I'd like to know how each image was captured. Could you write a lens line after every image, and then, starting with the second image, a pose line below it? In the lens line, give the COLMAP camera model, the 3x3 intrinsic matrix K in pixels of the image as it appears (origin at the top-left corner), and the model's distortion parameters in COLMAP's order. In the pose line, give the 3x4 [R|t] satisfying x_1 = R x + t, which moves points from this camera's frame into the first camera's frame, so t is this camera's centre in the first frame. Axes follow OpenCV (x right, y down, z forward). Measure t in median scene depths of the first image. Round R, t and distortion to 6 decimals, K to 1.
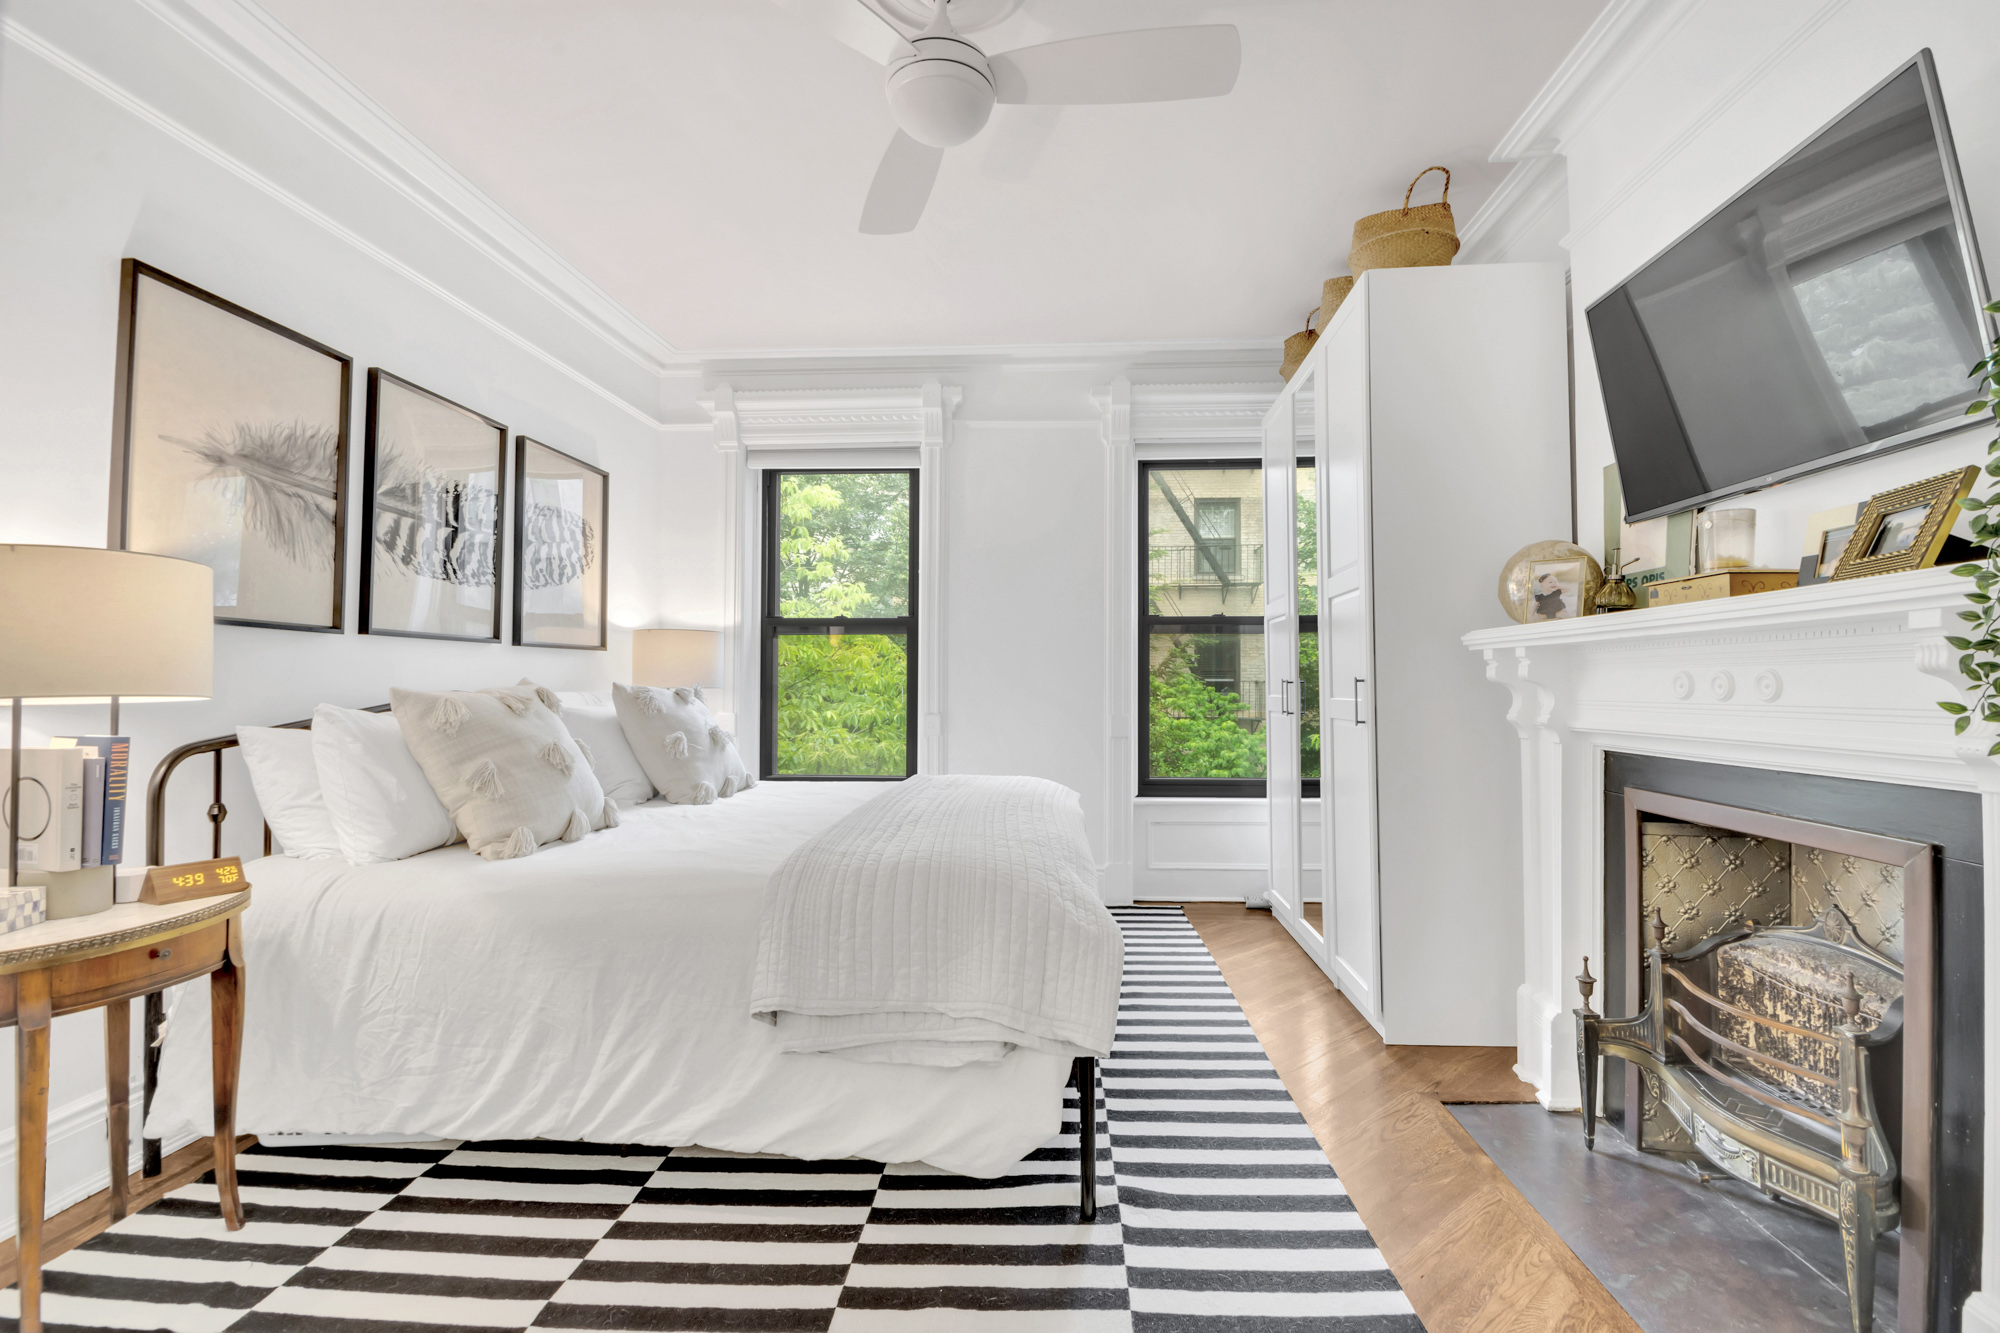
lens RADIAL K [[881.5, 0, 1018.3], [0, 881.5, 666.5], [0, 0, 1]] dist [0.013748, -0.016348]
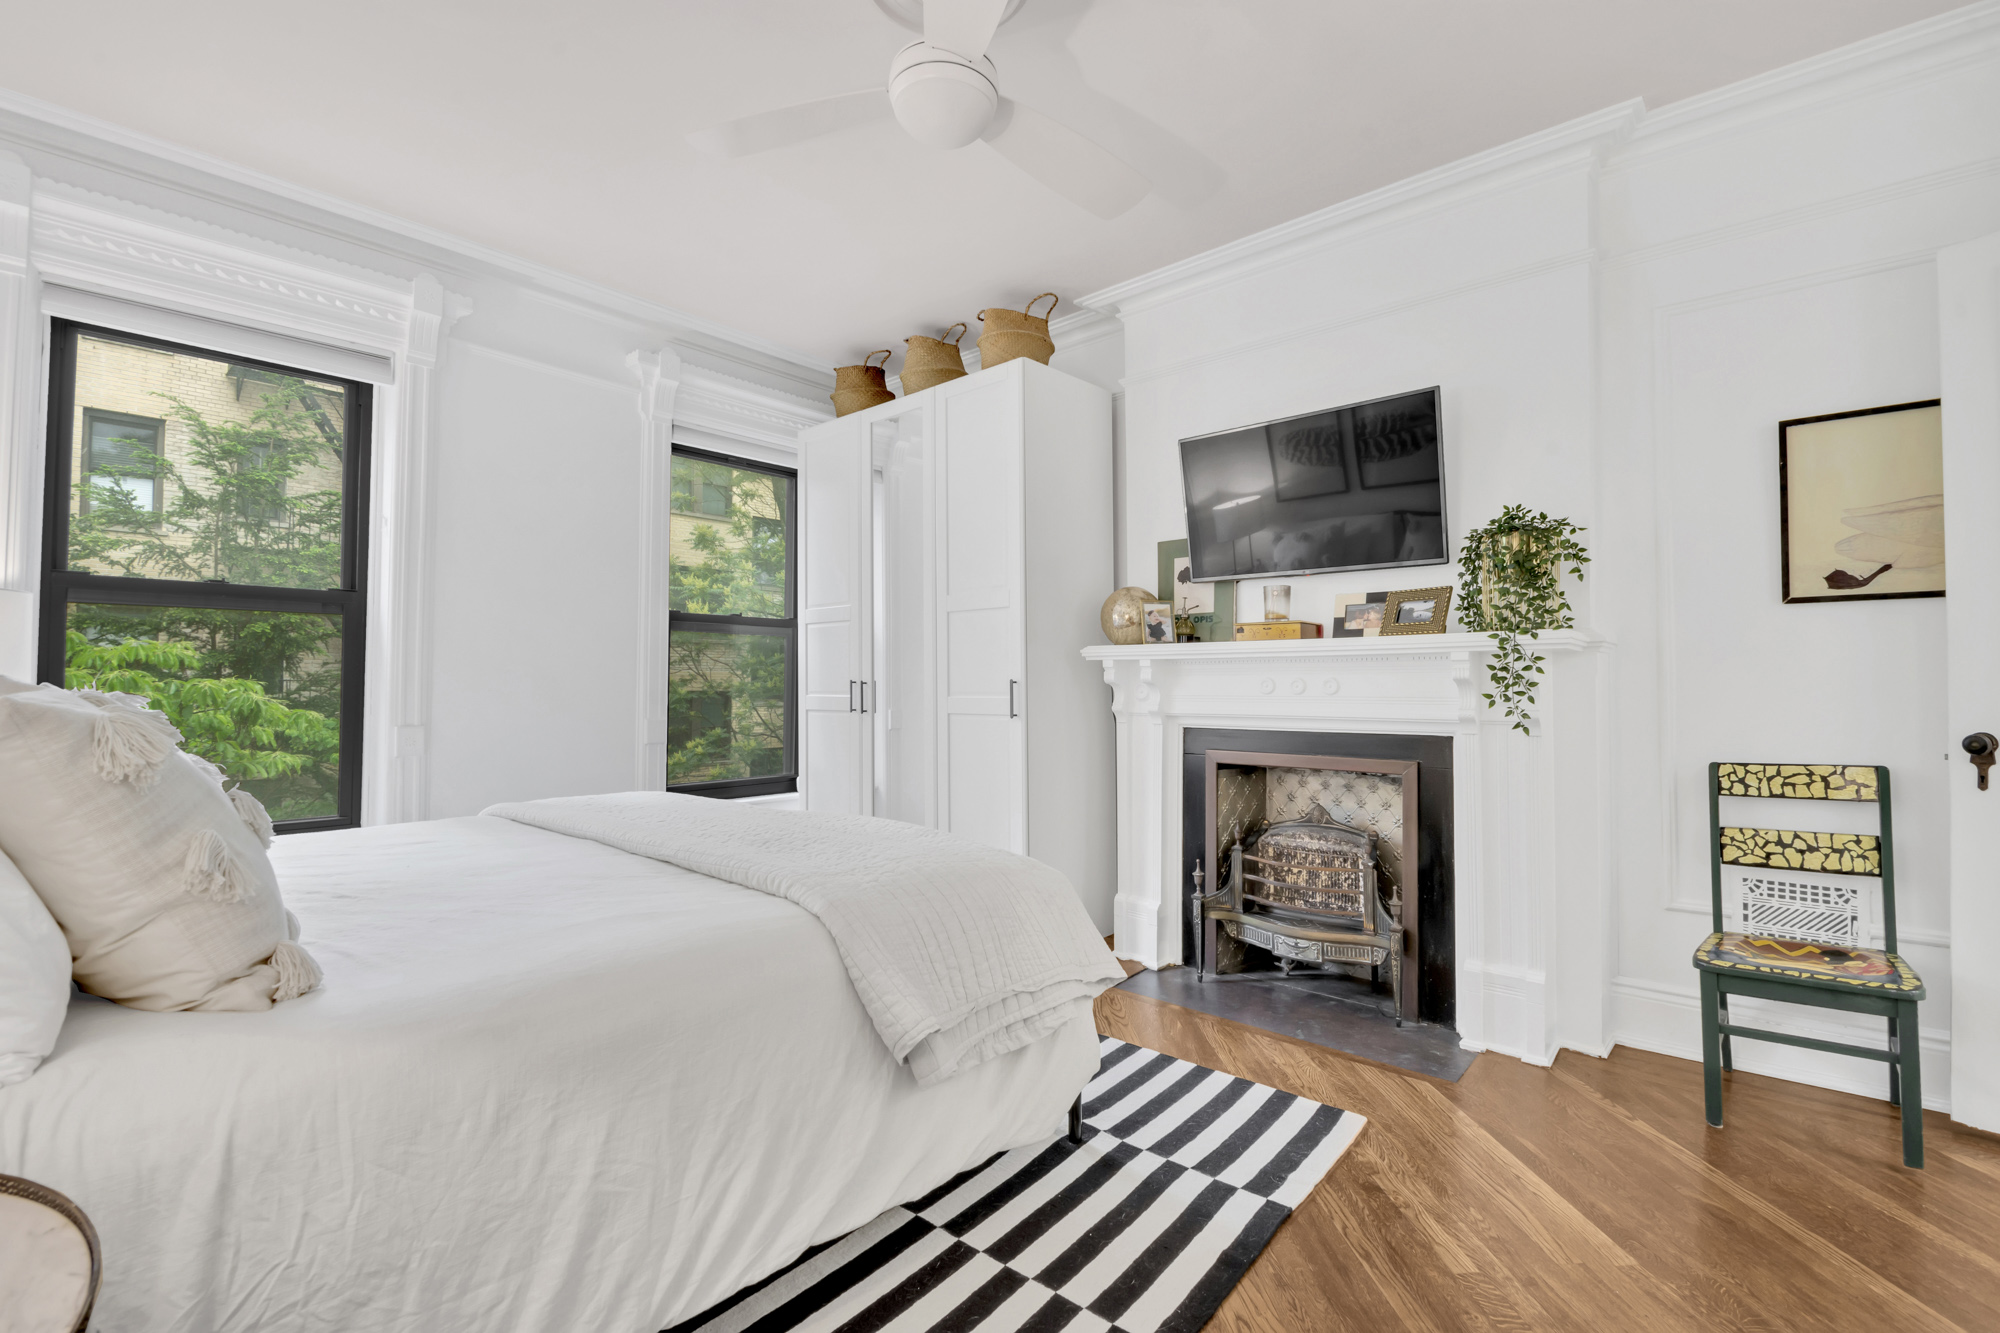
lens RADIAL K [[881.5, 0, 1018.3], [0, 881.5, 666.5], [0, 0, 1]] dist [0.013748, -0.016348]
pose [[0.605411, 0.015295, 0.795766, -0.682594], [-0.016461, 0.999842, -0.006695, 0.002591], [-0.795743, -0.009046, 0.605567, 0.268286]]
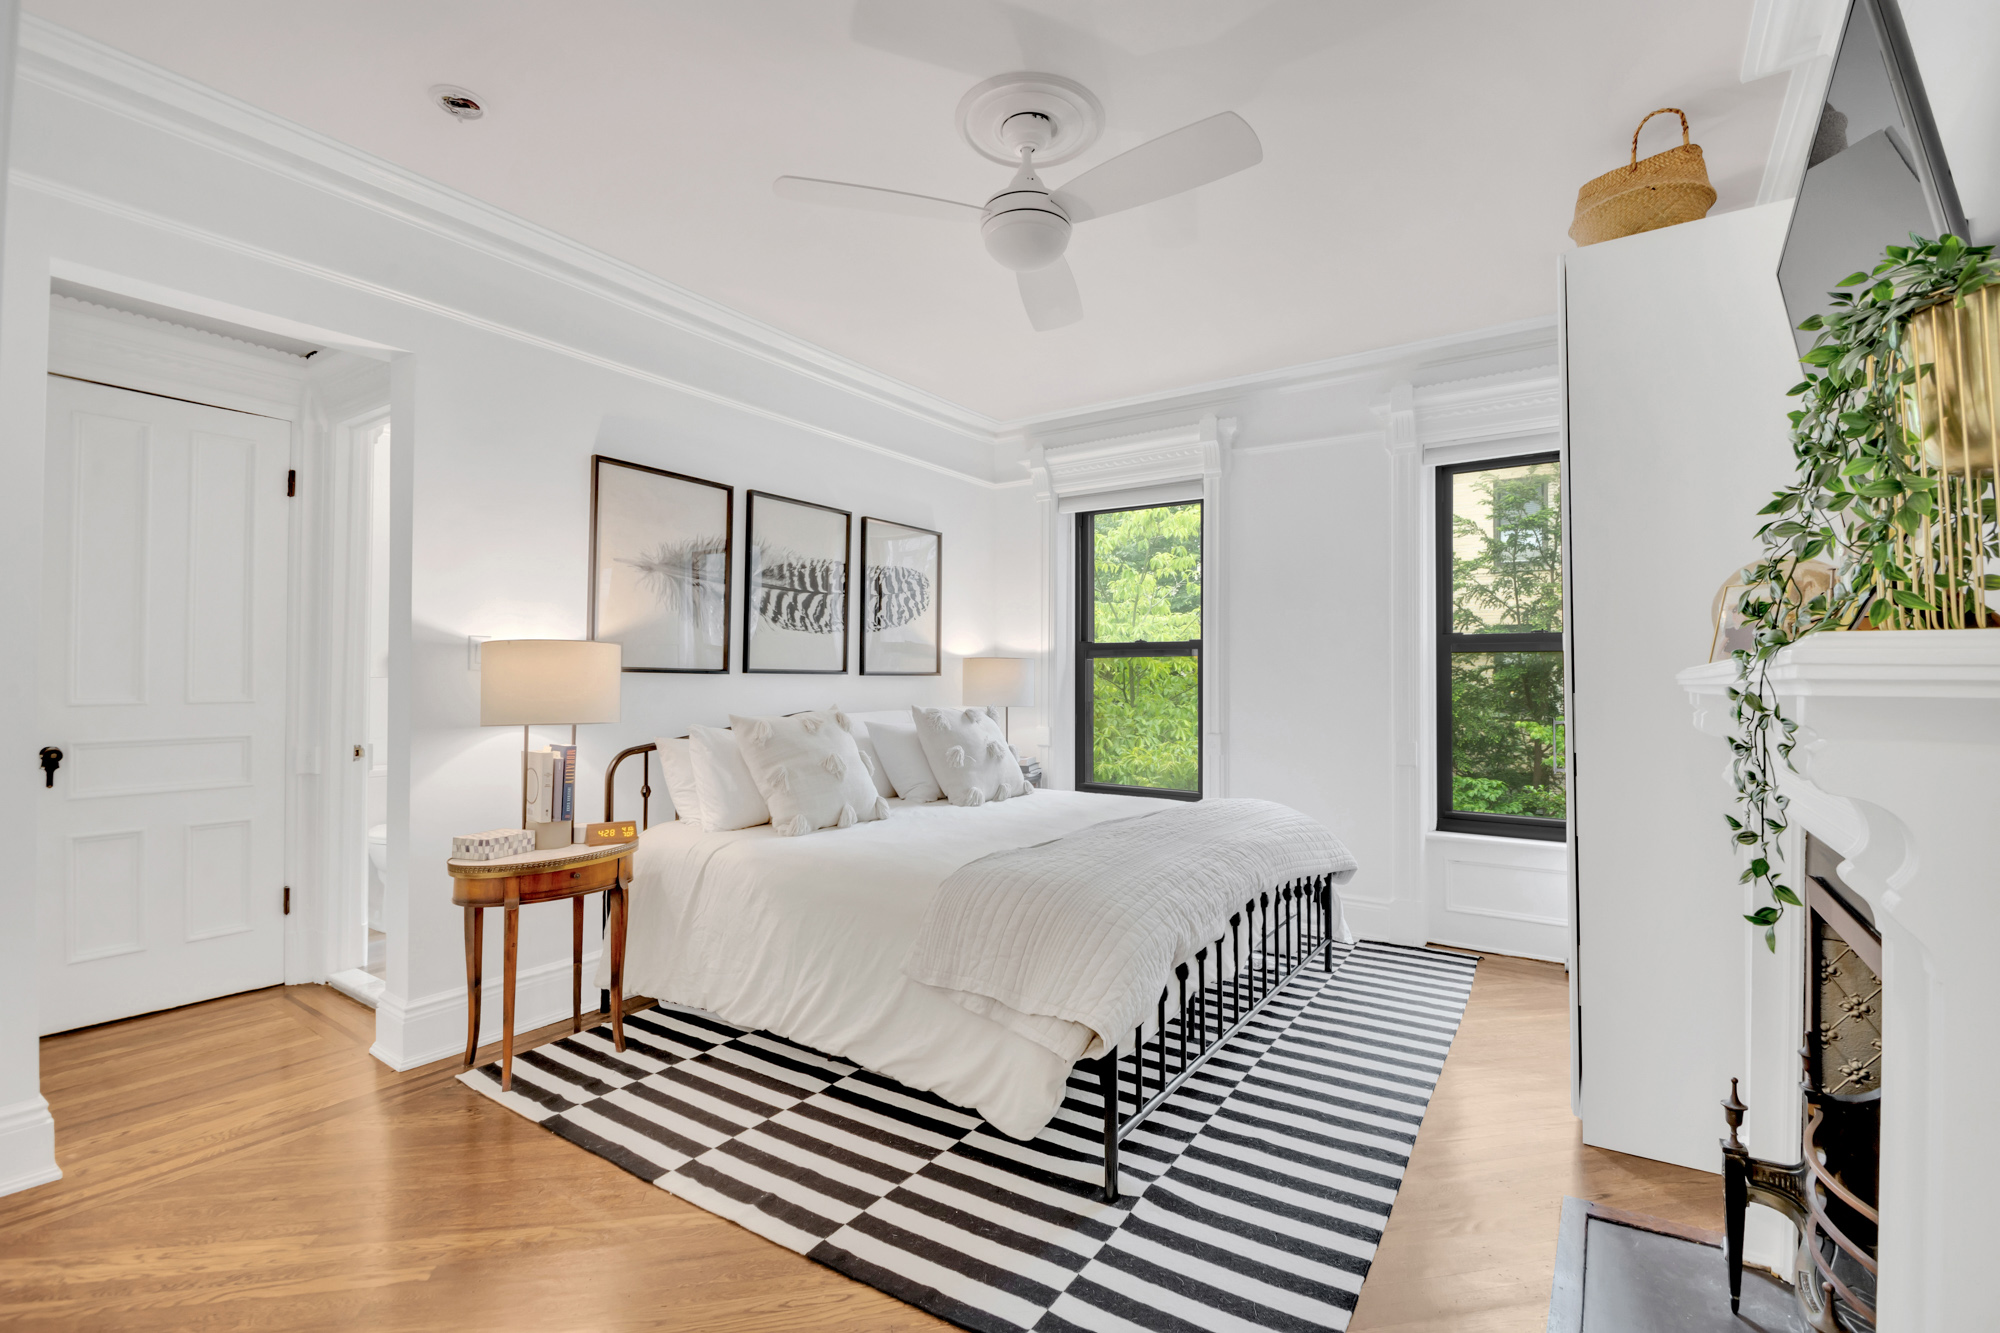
lens RADIAL K [[881.5, 0, 1018.3], [0, 881.5, 666.5], [0, 0, 1]] dist [0.013748, -0.016348]
pose [[0.862692, -0.005665, -0.505698, 0.416076], [0.006103, 0.999981, -0.000790, -0.047344], [0.505693, -0.002405, 0.862710, -0.030323]]
